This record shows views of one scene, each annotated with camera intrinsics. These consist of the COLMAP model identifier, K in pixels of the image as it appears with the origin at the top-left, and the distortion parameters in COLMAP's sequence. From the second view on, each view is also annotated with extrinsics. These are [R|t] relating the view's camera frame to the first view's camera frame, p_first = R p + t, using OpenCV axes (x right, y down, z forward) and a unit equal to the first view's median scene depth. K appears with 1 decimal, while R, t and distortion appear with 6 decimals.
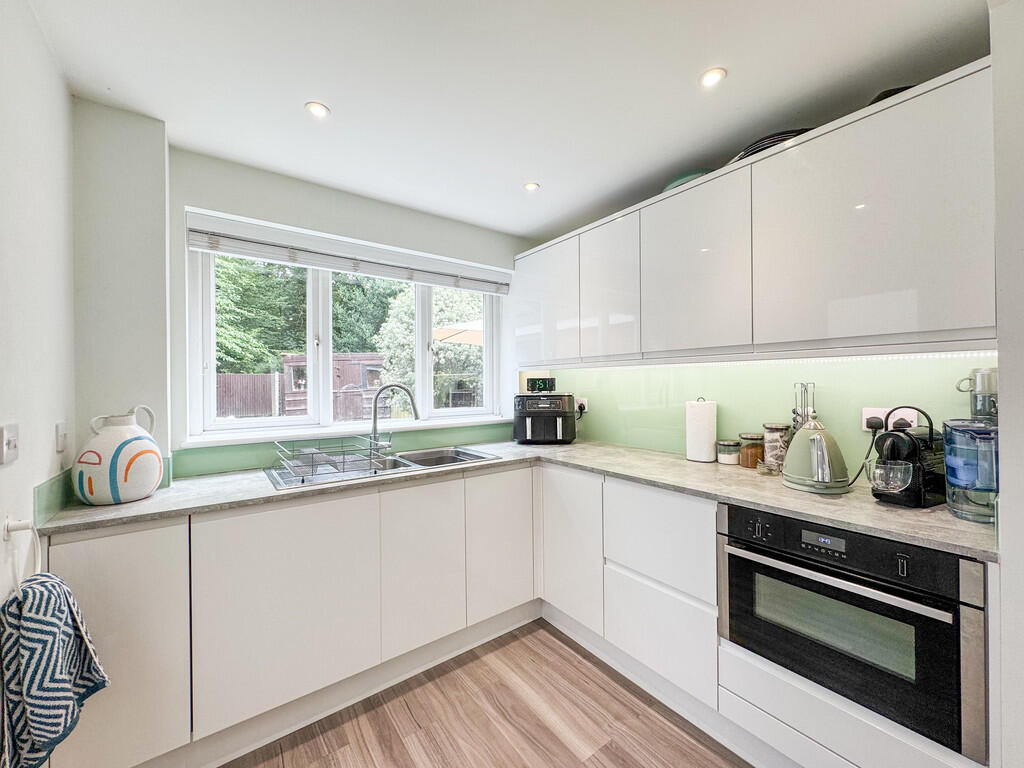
lens RADIAL K [[408.1, 0, 511.6], [0, 408.1, 383.7], [0, 0, 1]] dist [-0.002731, 0.000502]
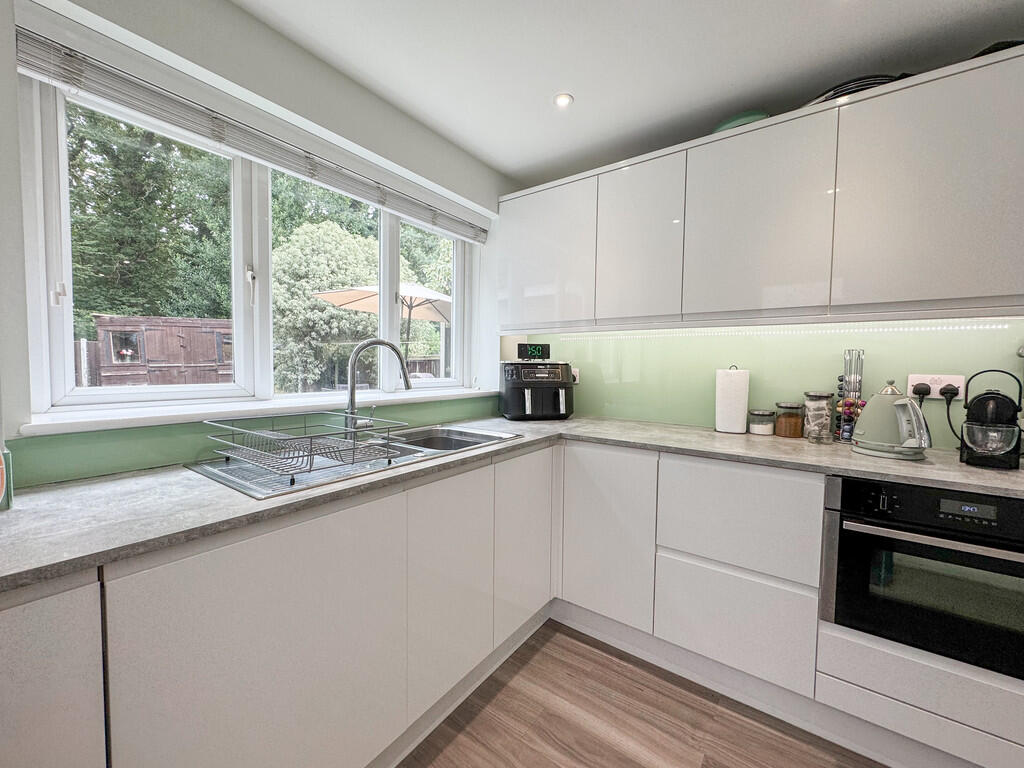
lens RADIAL K [[408.1, 0, 511.6], [0, 408.1, 383.7], [0, 0, 1]] dist [-0.002731, 0.000502]
pose [[0.954043, 0.006459, 0.299600, -0.282345], [-0.020371, 0.998853, 0.043333, 0.041892], [-0.298977, -0.047444, 0.953080, 0.235356]]
